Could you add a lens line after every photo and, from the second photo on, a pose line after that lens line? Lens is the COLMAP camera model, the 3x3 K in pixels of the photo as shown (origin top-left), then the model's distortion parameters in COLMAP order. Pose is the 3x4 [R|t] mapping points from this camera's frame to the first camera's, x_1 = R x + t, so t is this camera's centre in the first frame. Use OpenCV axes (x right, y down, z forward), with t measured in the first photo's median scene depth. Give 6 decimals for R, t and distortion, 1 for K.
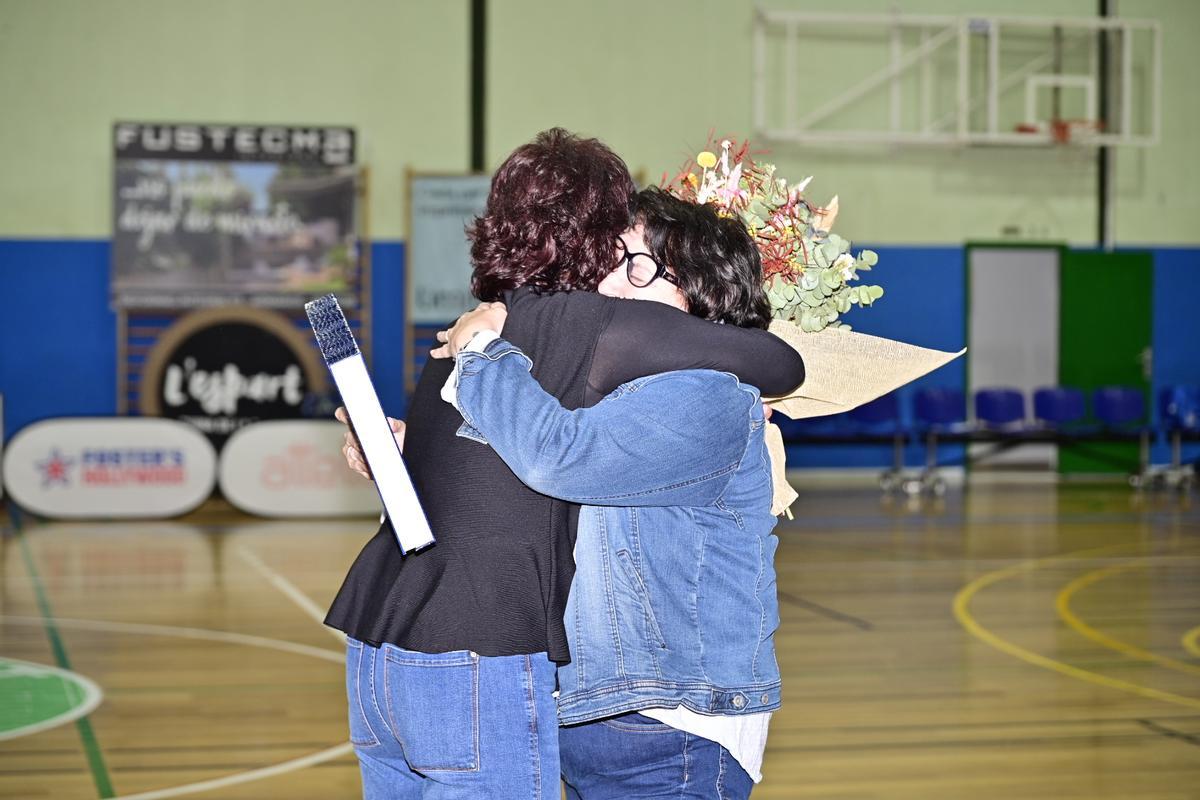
lens RADIAL K [[2750.8, 0, 600.0], [0, 2750.8, 400.0], [0, 0, 1]] dist [0.040648, -0.944607]
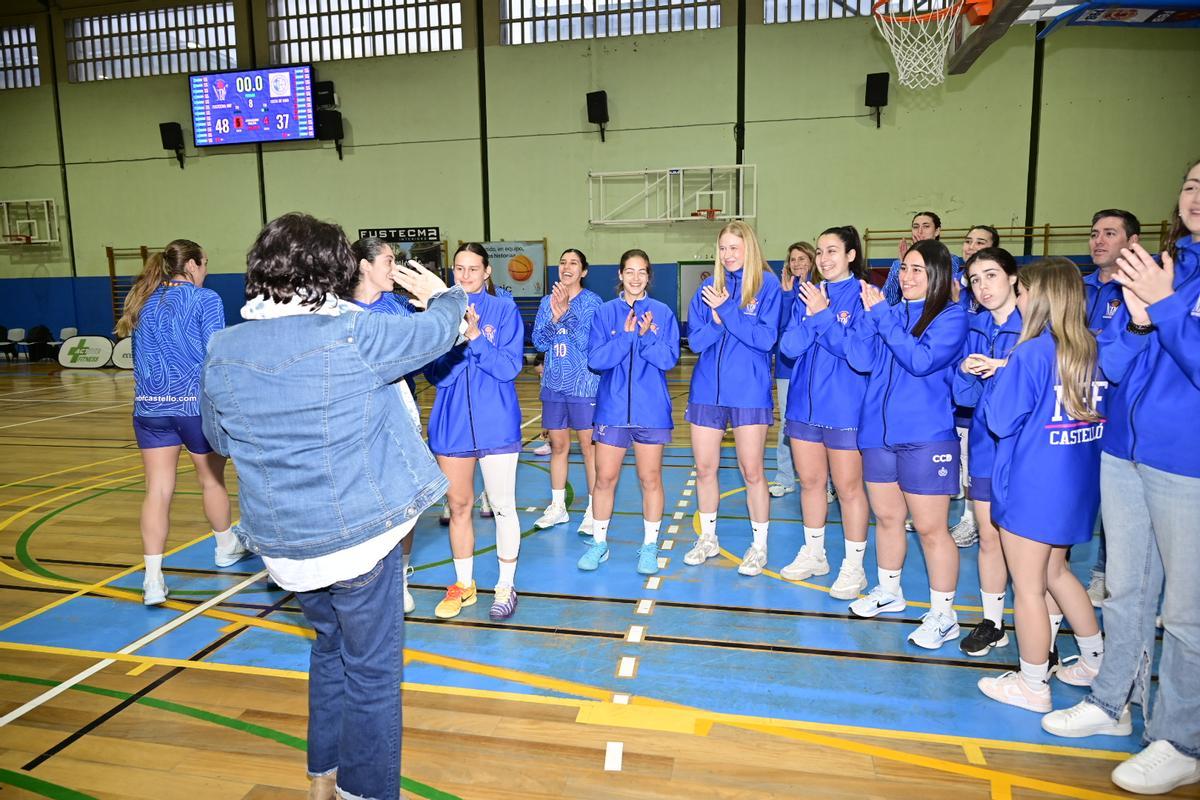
lens RADIAL K [[808.8, 0, 586.3], [0, 808.8, 402.5], [0, 0, 1]] dist [-0.002381, -0.002063]
pose [[0.905794, 0.040576, -0.421771, 0.397744], [0.004965, 0.994320, 0.106320, -0.009792], [0.423689, -0.098398, 0.900447, 0.320186]]
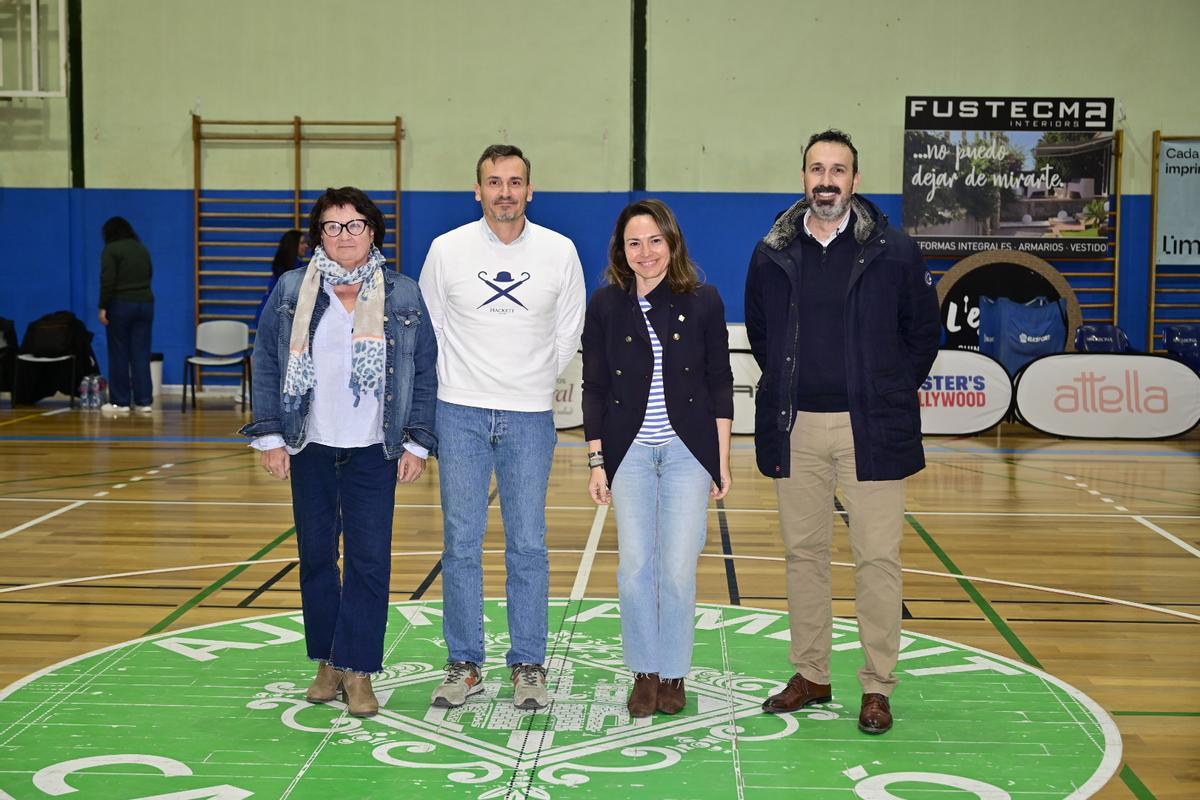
lens RADIAL K [[1804.2, 0, 628.7], [0, 1804.2, 398.8], [0, 0, 1]] dist [0.012036, -0.026072]
pose [[0.965066, 0.025448, -0.260768, -0.084885], [-0.013114, 0.998716, 0.048930, -0.006467], [0.261678, -0.043801, 0.964161, 0.204786]]
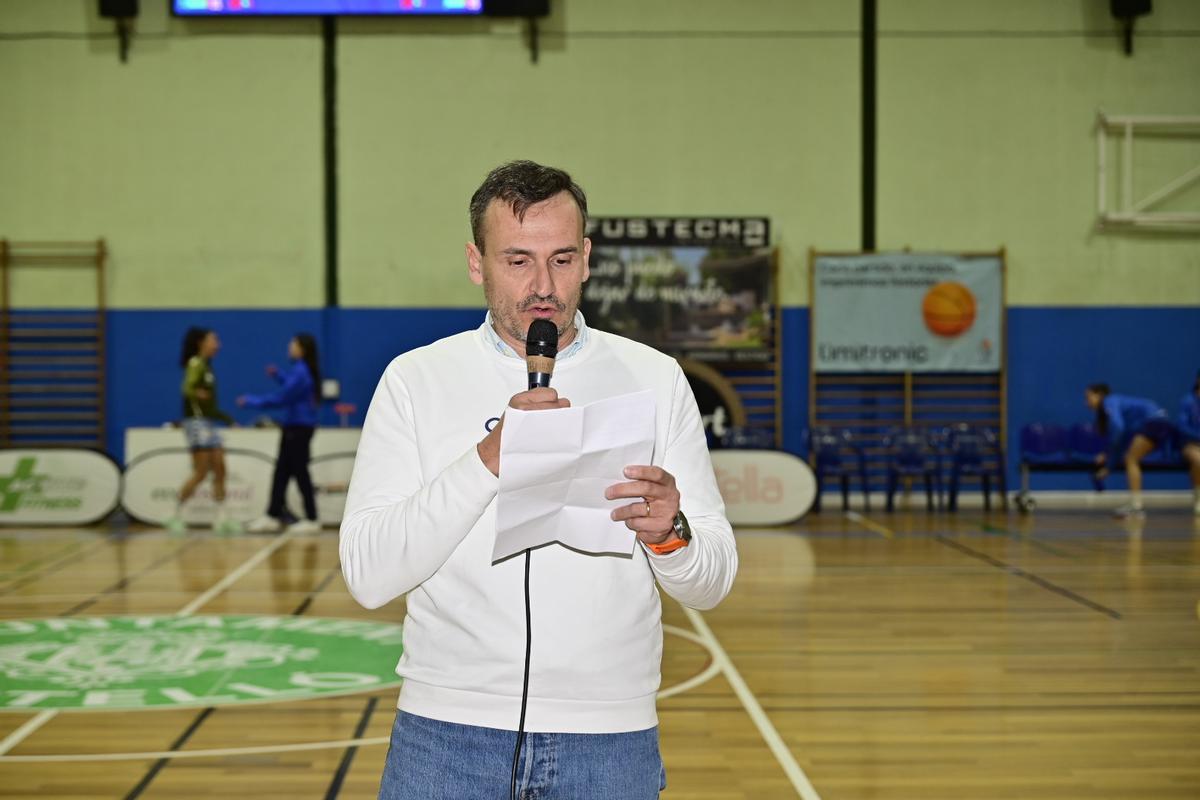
lens RADIAL K [[2241.8, 0, 600.0], [0, 2241.8, 400.0], [0, 0, 1]] dist [0.012691, 0.020080]
pose [[0.979342, -0.002533, -0.202194, 0.043121], [-0.000736, 0.999870, -0.016091, 0.001154], [0.202208, 0.015907, 0.979213, -0.019631]]
